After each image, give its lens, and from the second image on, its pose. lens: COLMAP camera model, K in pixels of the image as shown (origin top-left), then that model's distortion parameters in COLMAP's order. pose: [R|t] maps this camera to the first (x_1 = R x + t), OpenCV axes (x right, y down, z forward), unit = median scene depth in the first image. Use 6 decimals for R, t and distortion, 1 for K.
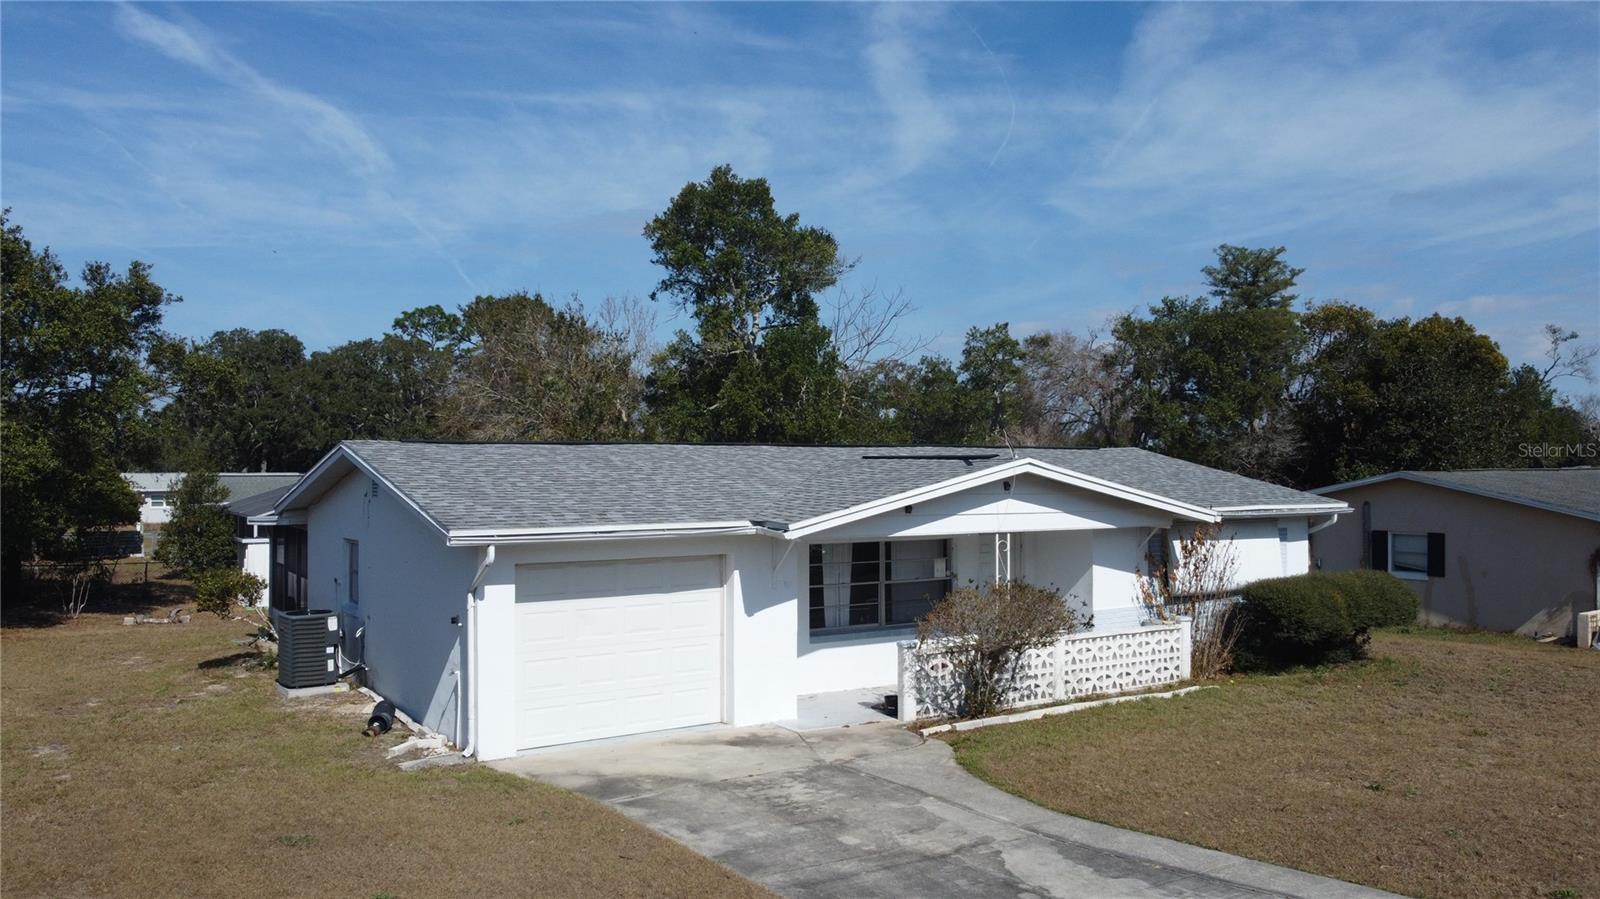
lens RADIAL K [[1214.3, 0, 800.0], [0, 1214.3, 449.5], [0, 0, 1]] dist [-0.000068, -0.005294]
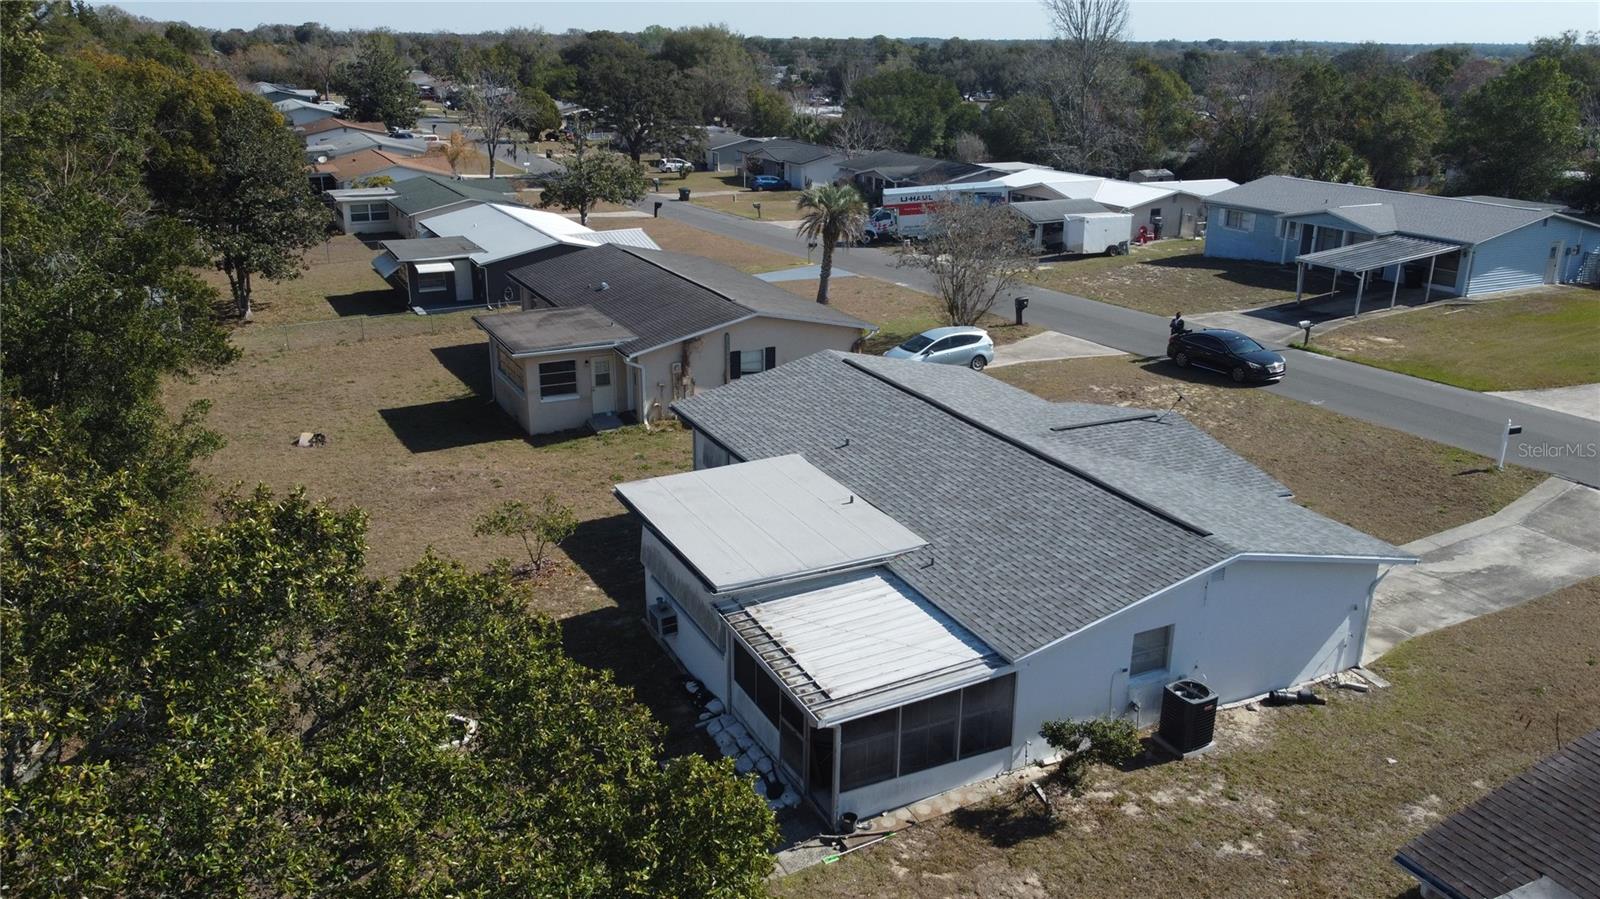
lens RADIAL K [[1212.7, 0, 800.0], [0, 1212.7, 449.5], [0, 0, 1]] dist [0.005941, -0.010076]
pose [[0.124974, -0.316832, 0.940212, -1.441599], [-0.022813, 0.946473, 0.321974, -0.458350], [-0.991898, -0.061687, 0.111057, 1.186283]]
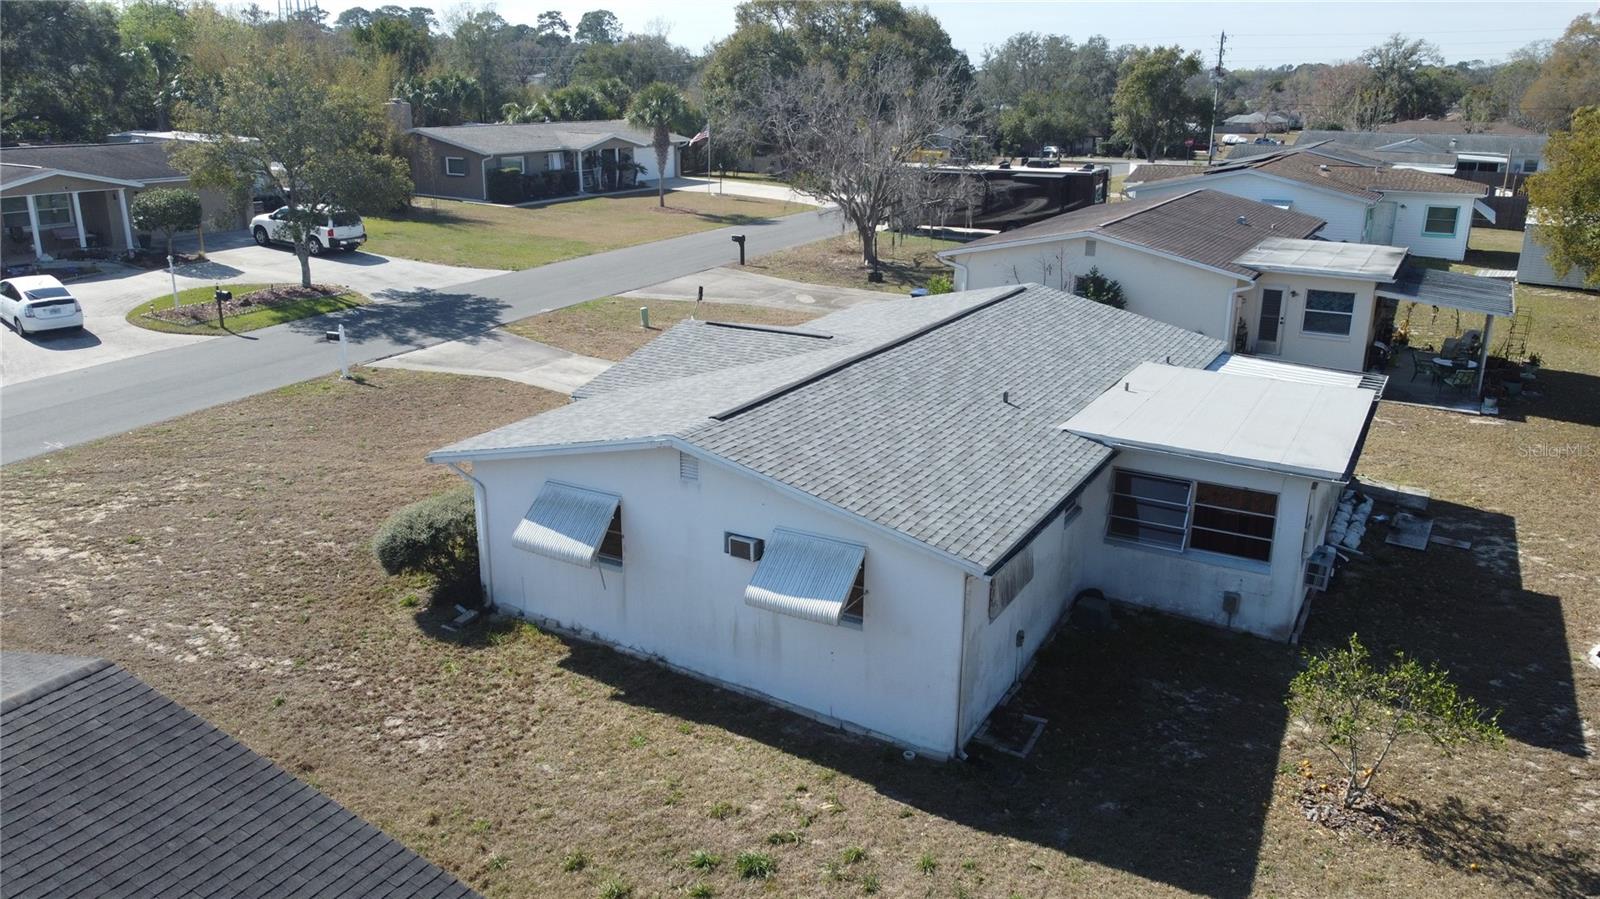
lens RADIAL K [[1214.3, 0, 800.0], [0, 1214.3, 449.5], [0, 0, 1]] dist [-0.000068, -0.005294]
pose [[-0.886139, 0.129189, -0.445049, 0.701449], [-0.001585, 0.959506, 0.281682, -0.250798], [0.463417, 0.250315, -0.850051, 2.195590]]
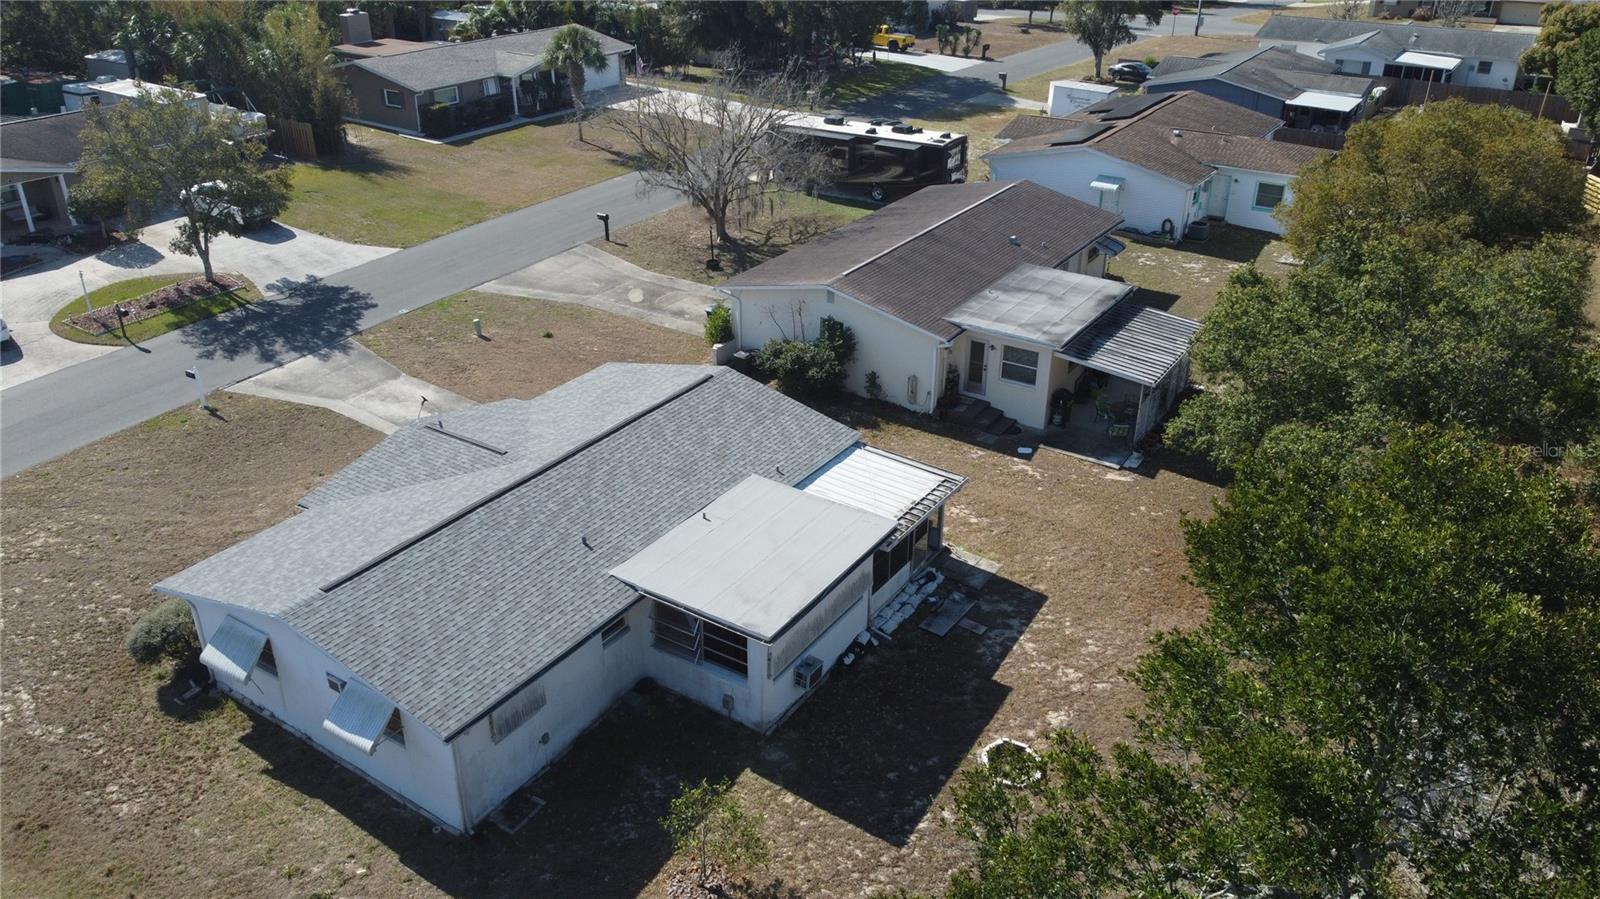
lens RADIAL K [[1212.7, 0, 800.0], [0, 1212.7, 449.5], [0, 0, 1]] dist [0.005941, -0.010076]
pose [[-0.914579, 0.178181, -0.363038, 0.301116], [-0.000035, 0.897669, 0.440669, -0.761219], [0.404407, 0.403040, -0.820984, 2.632762]]
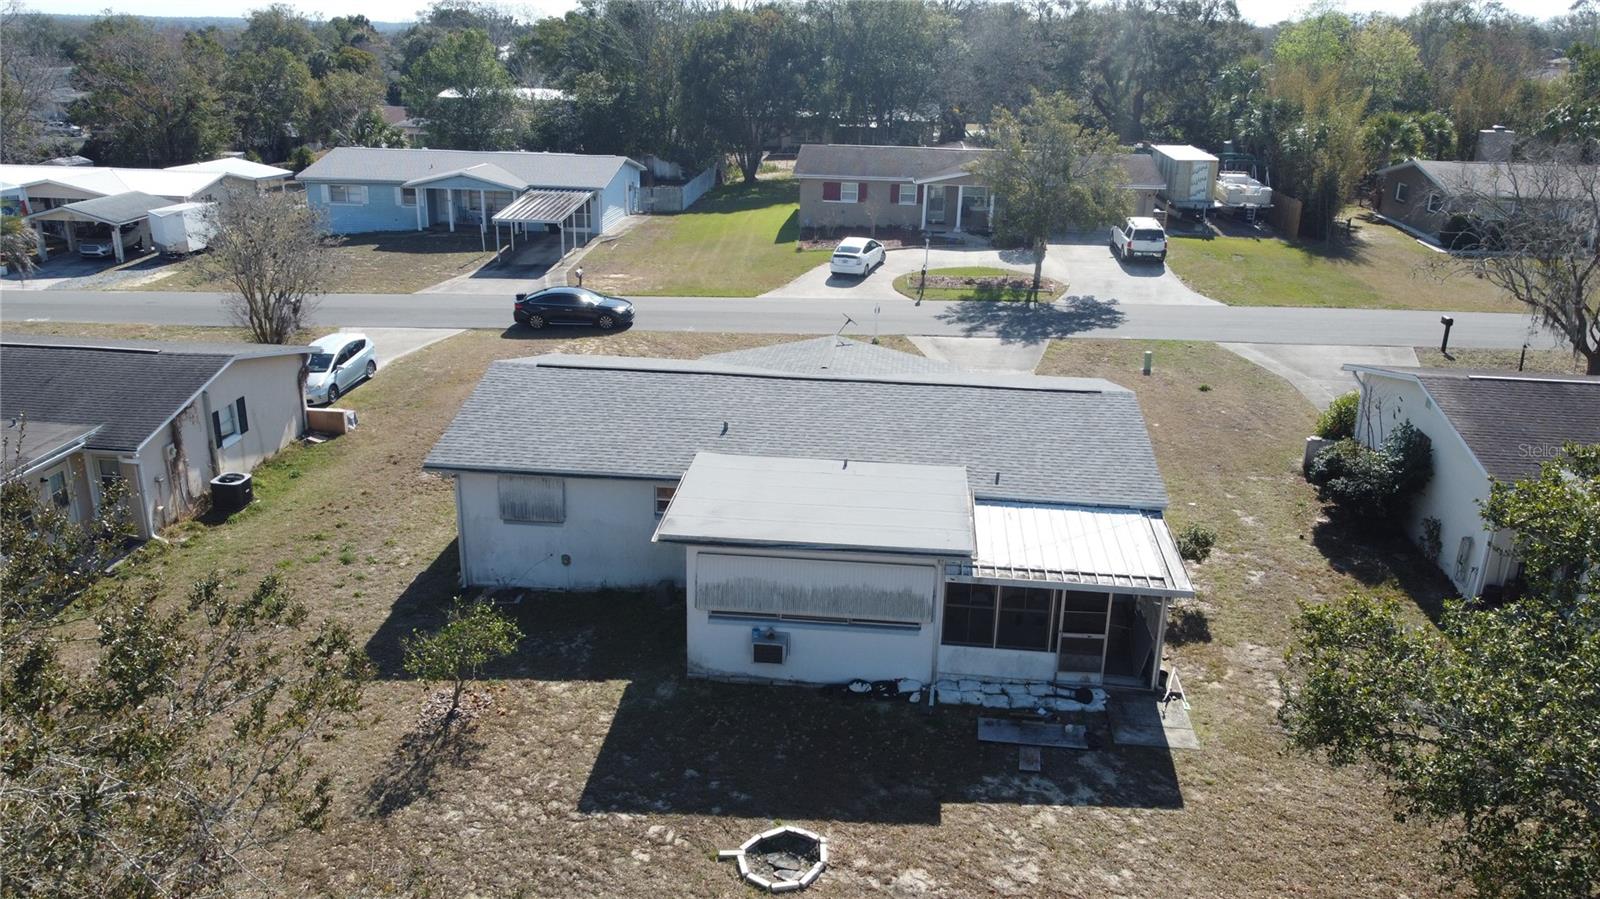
lens RADIAL K [[1212.7, 0, 800.0], [0, 1212.7, 449.5], [0, 0, 1]] dist [0.005941, -0.010076]
pose [[-0.778651, -0.219322, 0.587878, -0.939972], [-0.029612, 0.948722, 0.314721, -0.418322], [-0.626759, 0.227649, -0.745218, 2.355396]]
